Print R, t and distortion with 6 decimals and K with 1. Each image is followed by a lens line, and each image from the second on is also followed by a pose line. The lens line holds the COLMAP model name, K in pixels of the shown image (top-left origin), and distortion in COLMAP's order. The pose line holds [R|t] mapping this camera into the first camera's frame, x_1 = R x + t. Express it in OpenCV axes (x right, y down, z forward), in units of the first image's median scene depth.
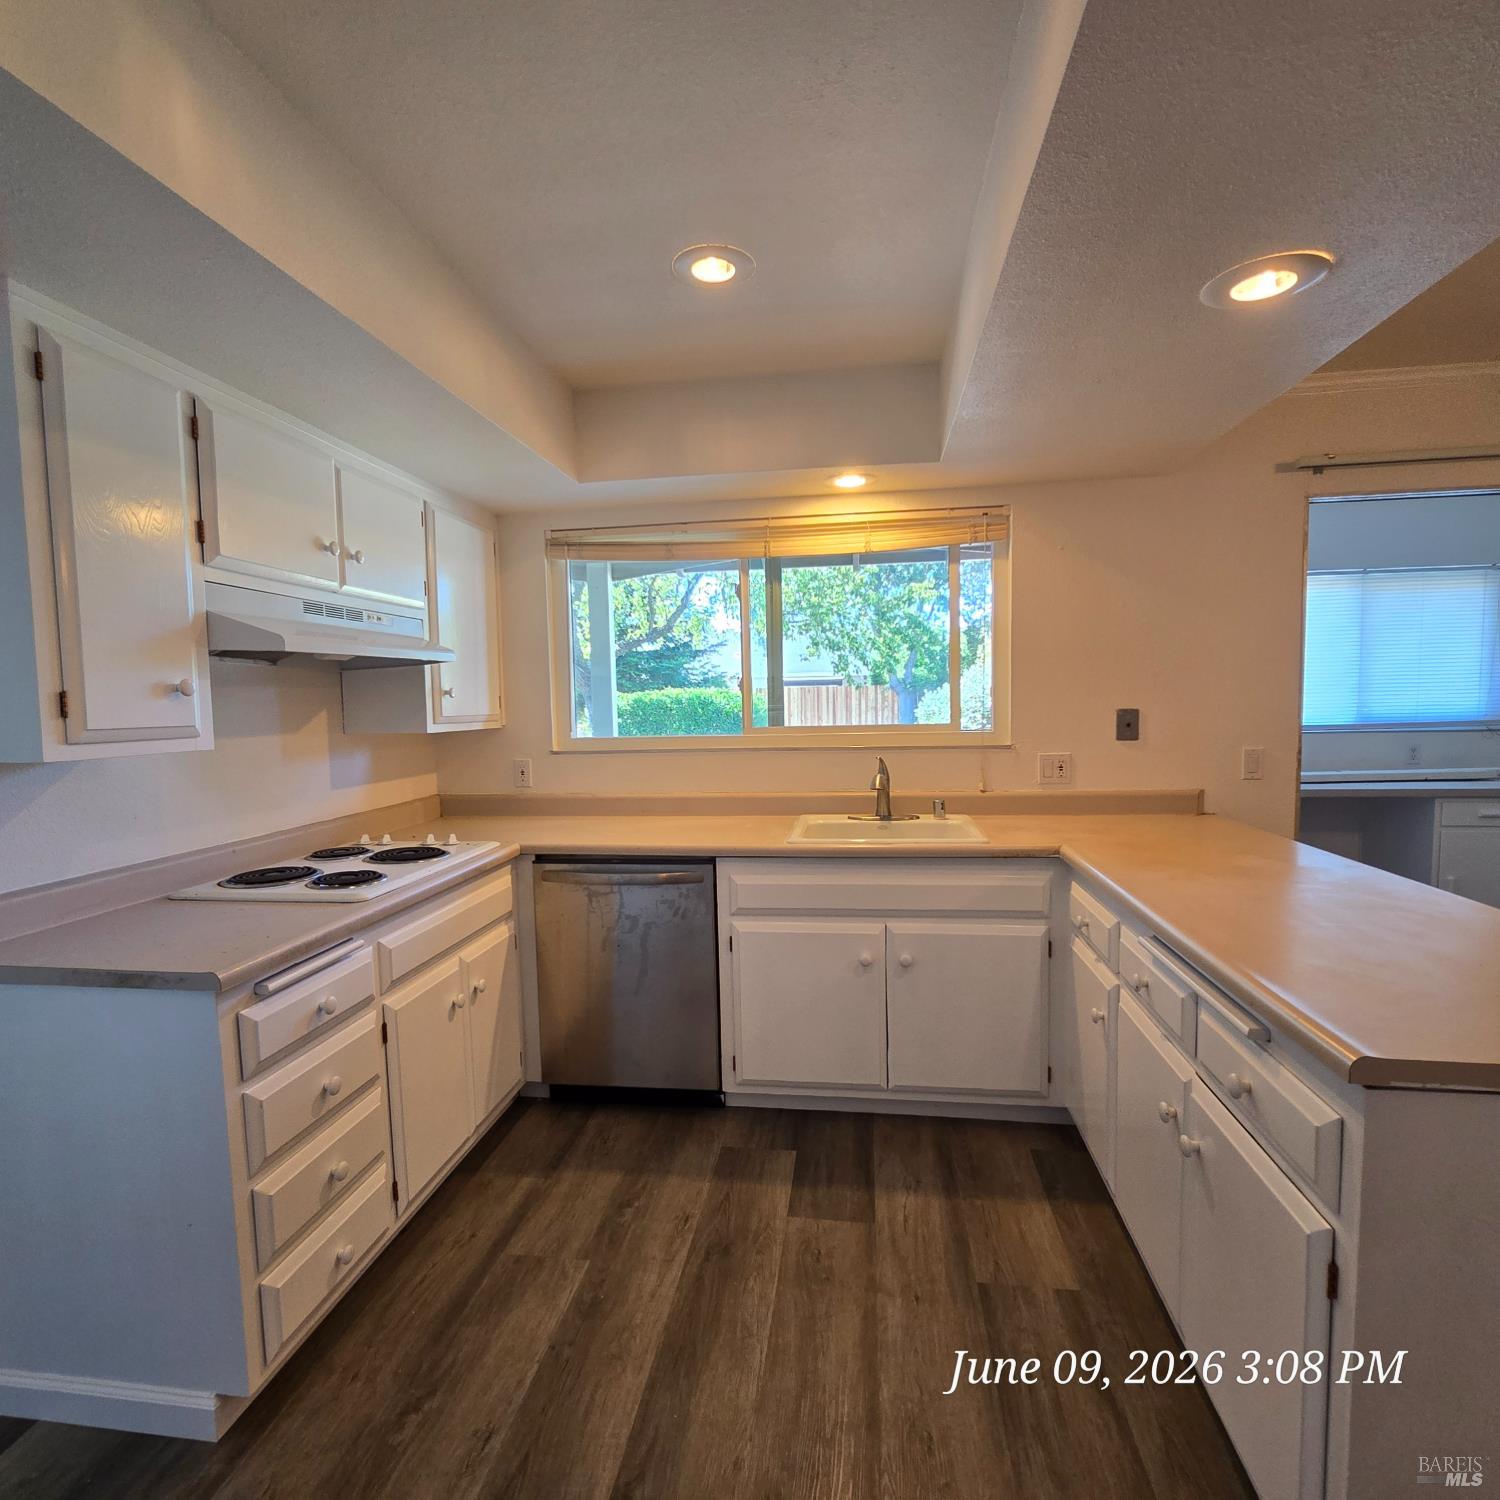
lens RADIAL K [[831.5, 0, 750.0], [0, 831.5, 749.4], [0, 0, 1]] dist [-0.006851, -0.001231]
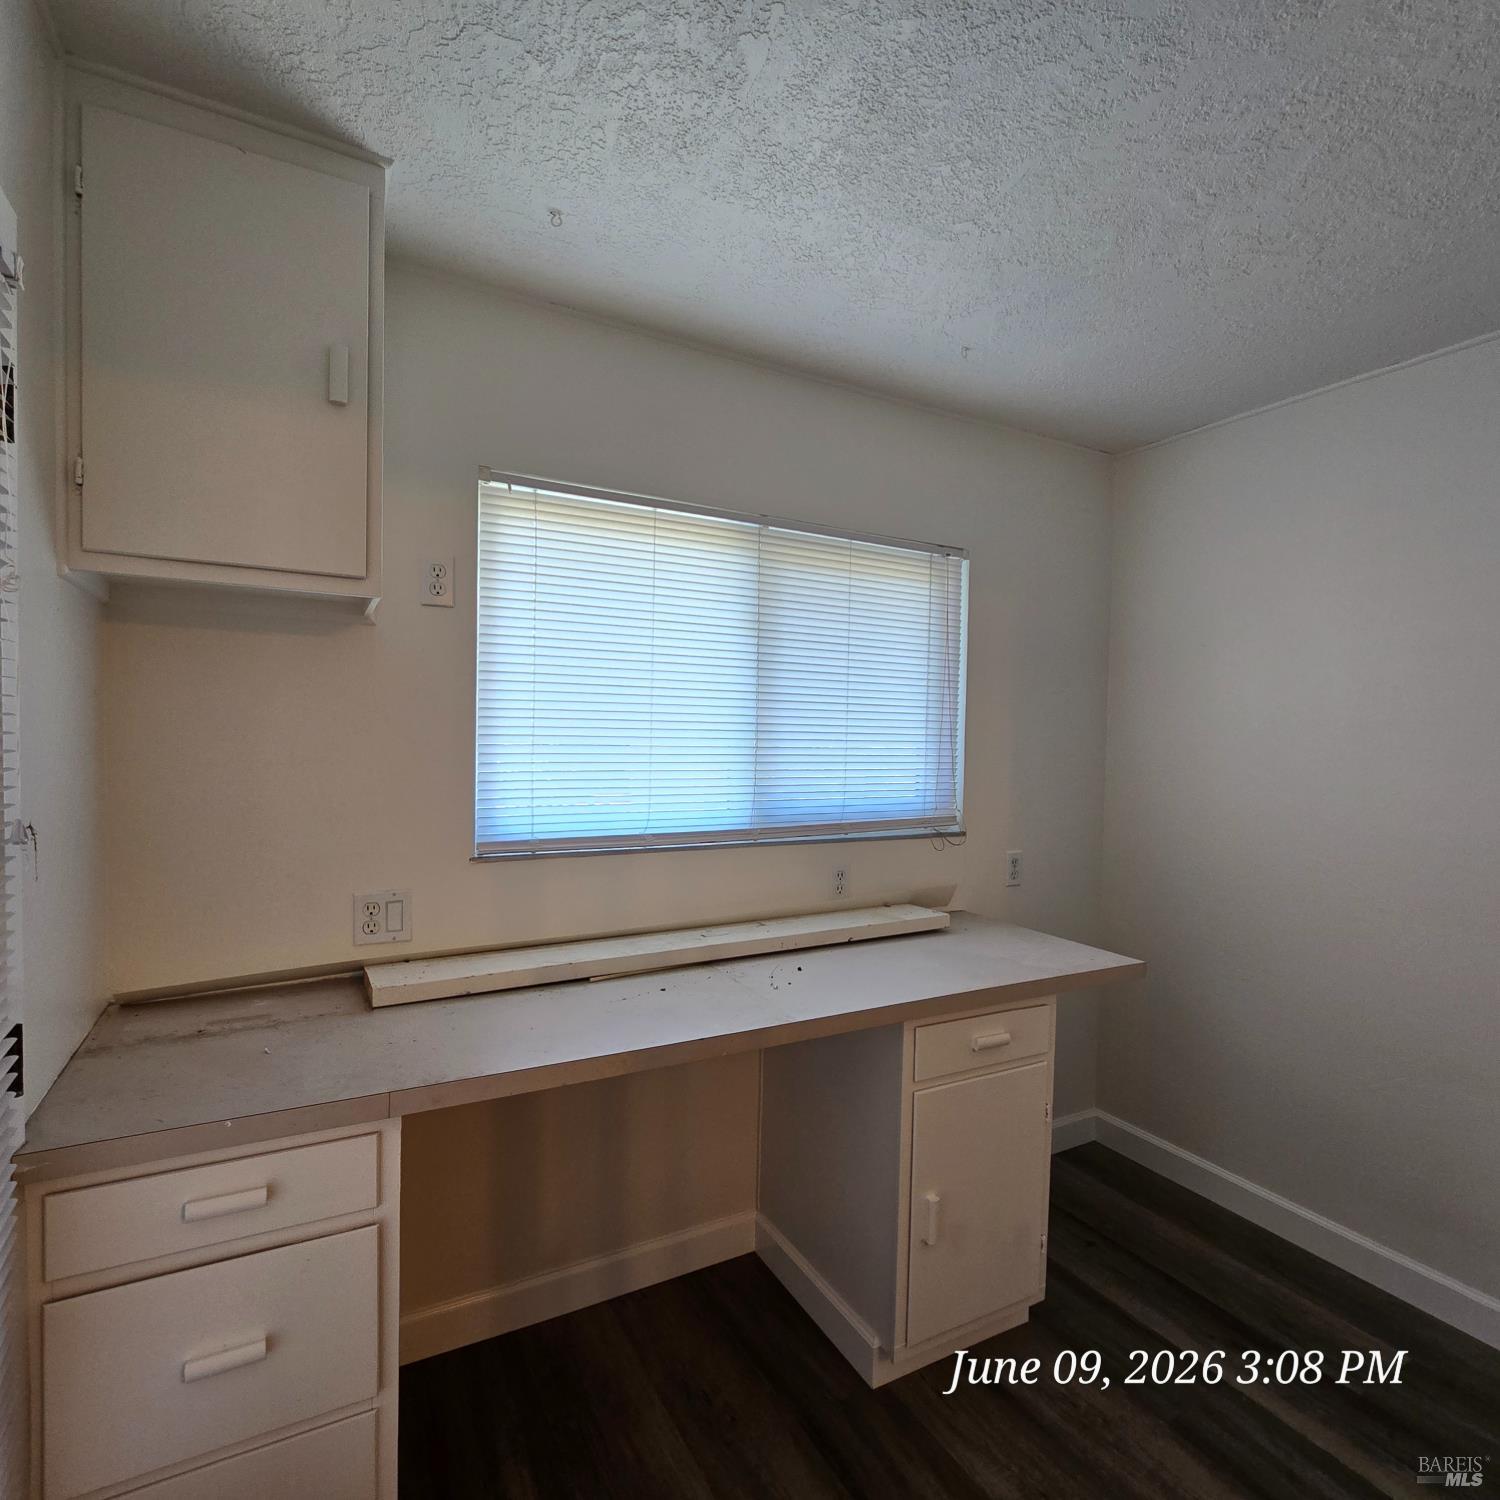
lens RADIAL K [[831.5, 0, 750.2], [0, 831.5, 749.6], [0, 0, 1]] dist [-0.006851, -0.001231]
pose [[0.808056, 0.022888, 0.588661, 0.441888], [0.008777, 0.998666, -0.050878, -0.054590], [-0.589040, 0.046279, 0.806777, 0.605270]]
